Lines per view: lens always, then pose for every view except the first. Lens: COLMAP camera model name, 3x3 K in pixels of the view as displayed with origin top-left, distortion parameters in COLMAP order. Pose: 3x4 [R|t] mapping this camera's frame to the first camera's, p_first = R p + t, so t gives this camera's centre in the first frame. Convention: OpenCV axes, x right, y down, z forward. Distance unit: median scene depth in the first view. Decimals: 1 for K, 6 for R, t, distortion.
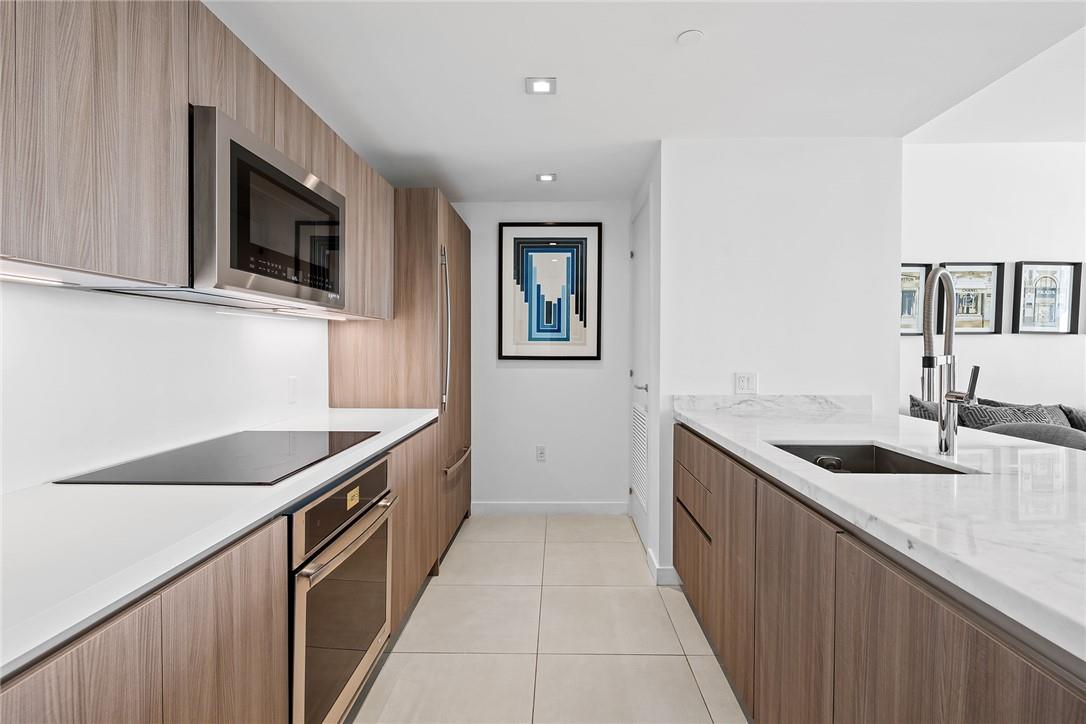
lens RADIAL K [[510.8, 0, 544.5], [0, 510.8, 359.3], [0, 0, 1]] dist [0.001716, -0.000776]
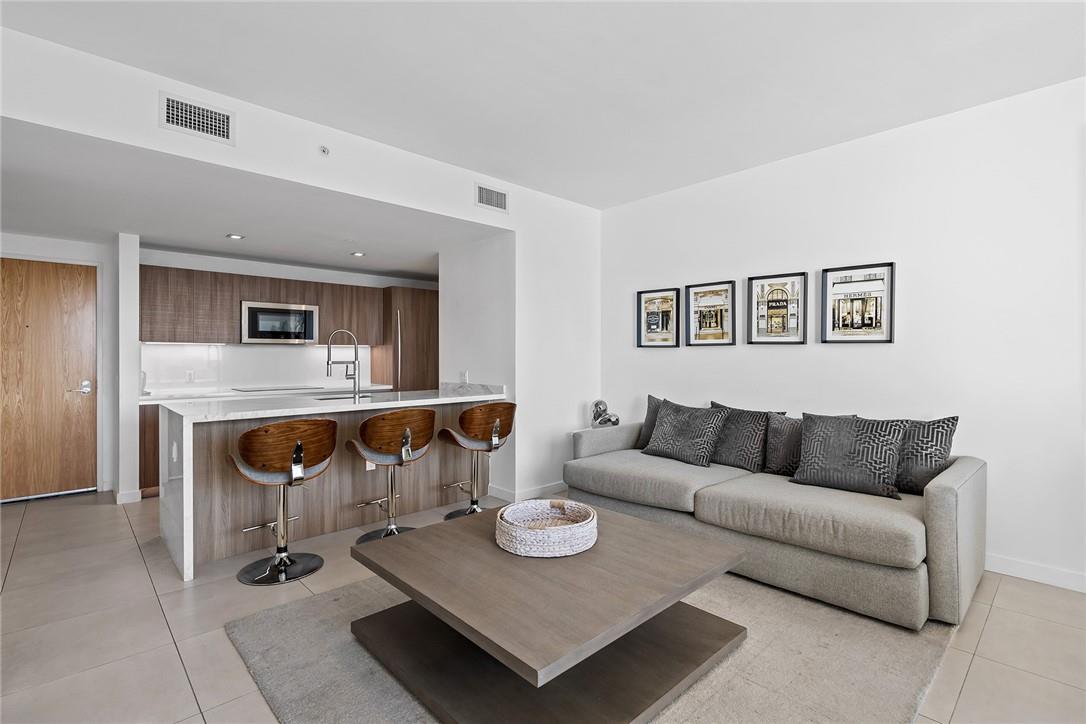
lens RADIAL K [[510.8, 0, 544.5], [0, 510.8, 359.3], [0, 0, 1]] dist [0.001716, -0.000776]
pose [[0.705984, 0.001930, -0.708225, 1.383448], [-0.014407, 0.999829, -0.011636, 0.000667], [0.708082, 0.018418, 0.705890, -0.070483]]
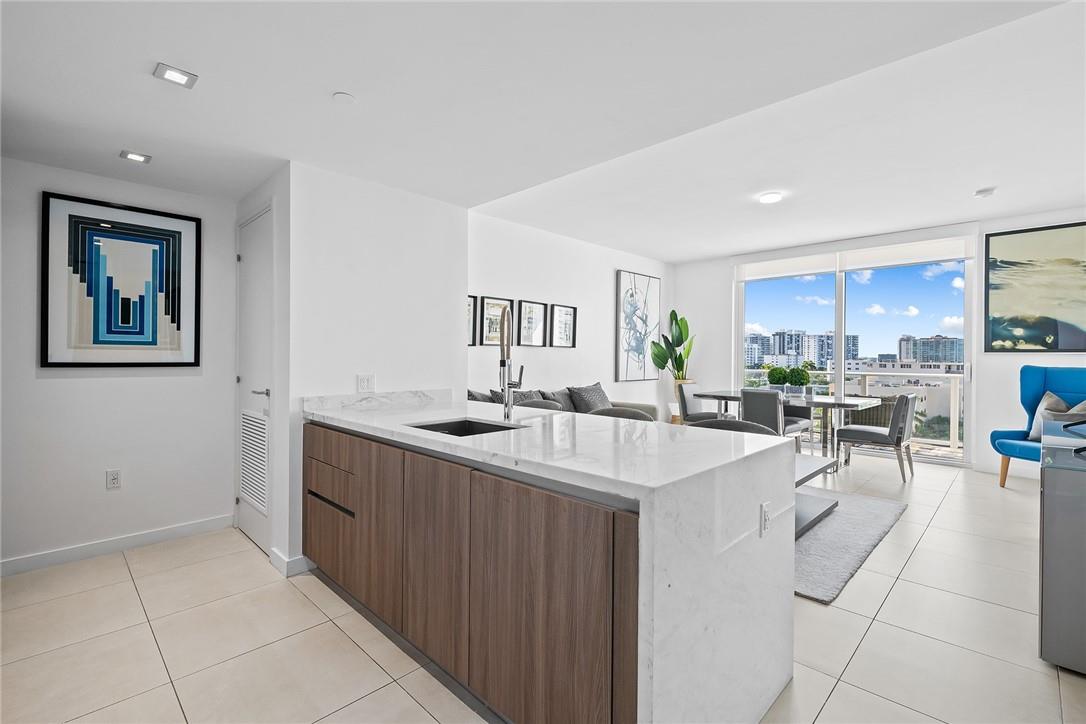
lens RADIAL K [[487.9, 0, 543.0], [0, 487.9, 362.0], [0, 0, 1]] dist [-0.002437, -0.000344]
pose [[0.679536, -0.006382, 0.733614, -0.118158], [0.010934, 0.999939, -0.001429, 0.001914], [-0.733561, 0.008992, 0.679564, -0.060200]]
